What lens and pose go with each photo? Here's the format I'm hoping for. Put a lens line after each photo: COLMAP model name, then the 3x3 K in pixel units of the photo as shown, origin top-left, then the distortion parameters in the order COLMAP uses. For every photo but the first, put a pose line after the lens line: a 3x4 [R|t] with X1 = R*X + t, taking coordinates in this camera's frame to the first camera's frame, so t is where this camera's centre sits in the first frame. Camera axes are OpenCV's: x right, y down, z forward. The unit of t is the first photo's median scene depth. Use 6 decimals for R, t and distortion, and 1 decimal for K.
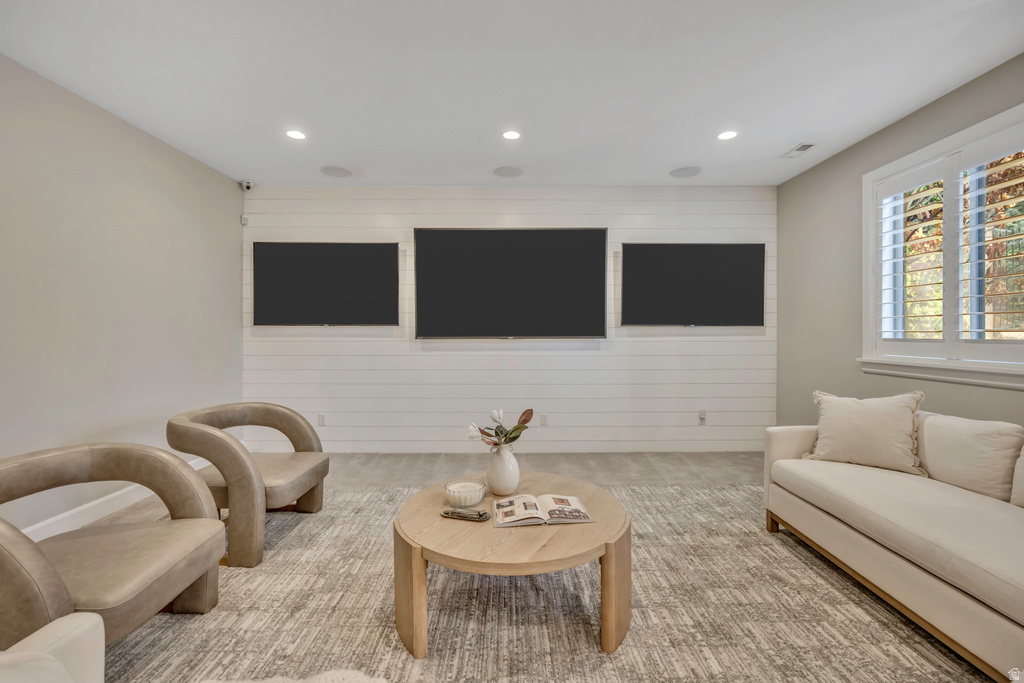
lens RADIAL K [[454.4, 0, 510.6], [0, 454.4, 334.6], [0, 0, 1]] dist [0.003727, 0.000581]
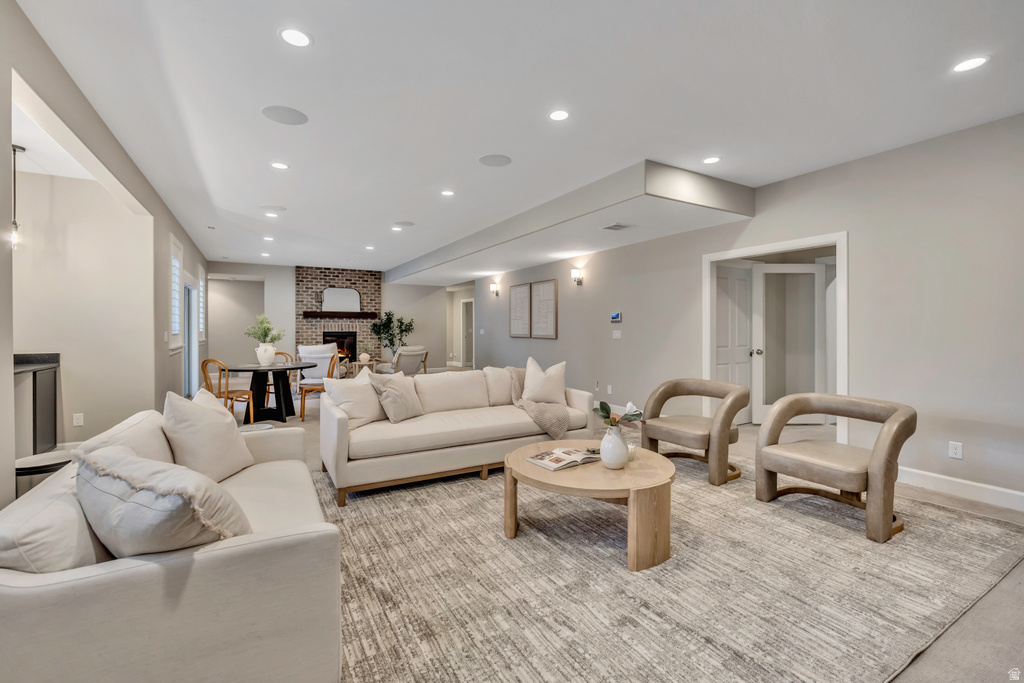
lens RADIAL K [[454.4, 0, 510.6], [0, 454.4, 334.6], [0, 0, 1]] dist [0.003727, 0.000581]
pose [[-0.875293, 0.009039, -0.483509, 0.907027], [-0.000051, 0.999824, 0.018783, -0.024237], [0.483593, 0.016465, -0.875138, 2.184790]]
